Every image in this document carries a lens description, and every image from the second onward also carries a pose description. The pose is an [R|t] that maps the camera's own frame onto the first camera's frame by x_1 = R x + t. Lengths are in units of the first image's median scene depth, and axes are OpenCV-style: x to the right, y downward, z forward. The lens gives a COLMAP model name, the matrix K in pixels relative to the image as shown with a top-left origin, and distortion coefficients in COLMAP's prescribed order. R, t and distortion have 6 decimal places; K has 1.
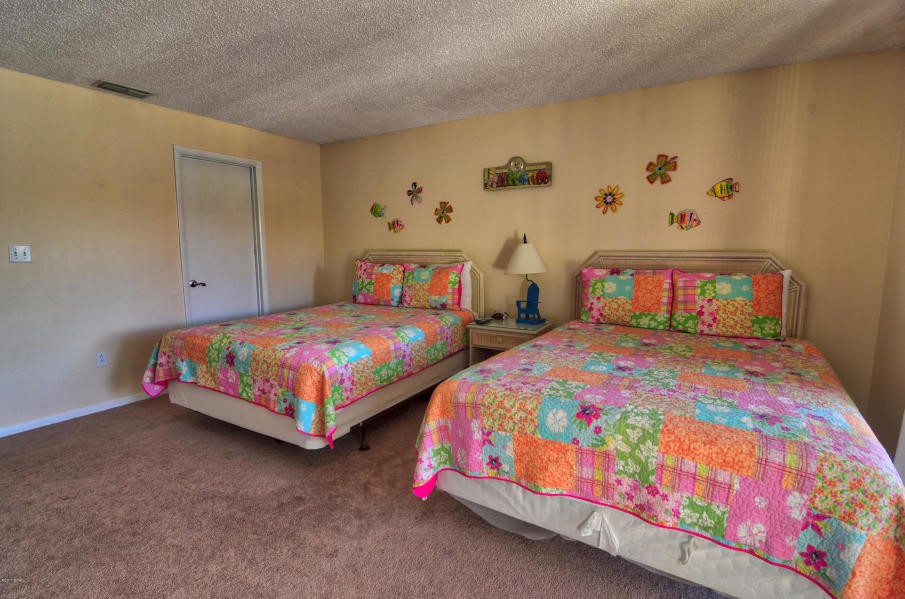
lens RADIAL K [[437.8, 0, 452.7], [0, 437.8, 305.8], [0, 0, 1]] dist [-0.007637, -0.009591]
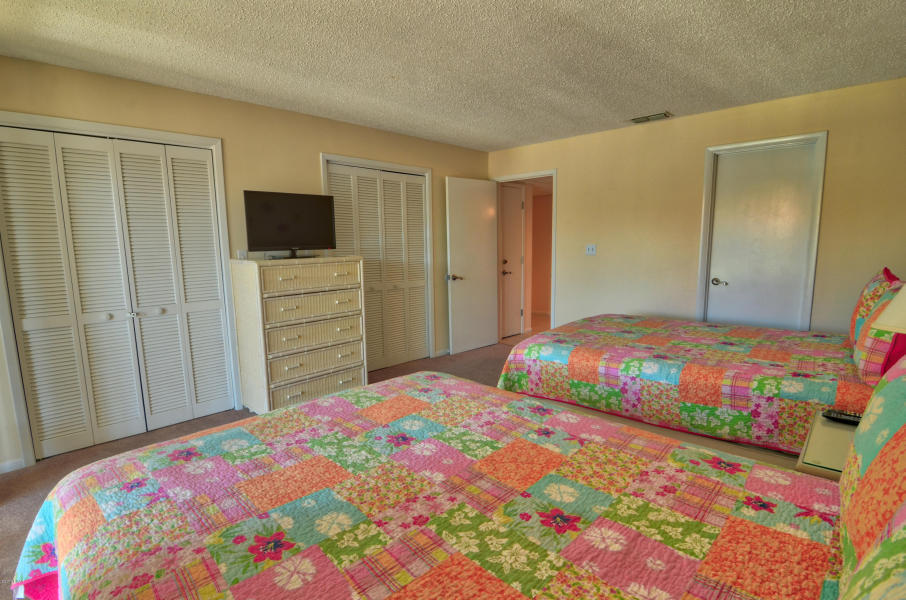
lens RADIAL K [[438.3, 0, 435.1], [0, 438.3, 304.6], [0, 0, 1]] dist [-0.007637, -0.009591]
pose [[-0.232938, 0.141157, -0.962192, 0.742457], [-0.112351, 0.978878, 0.170805, -0.138828], [0.965980, 0.147890, -0.212159, 0.855387]]
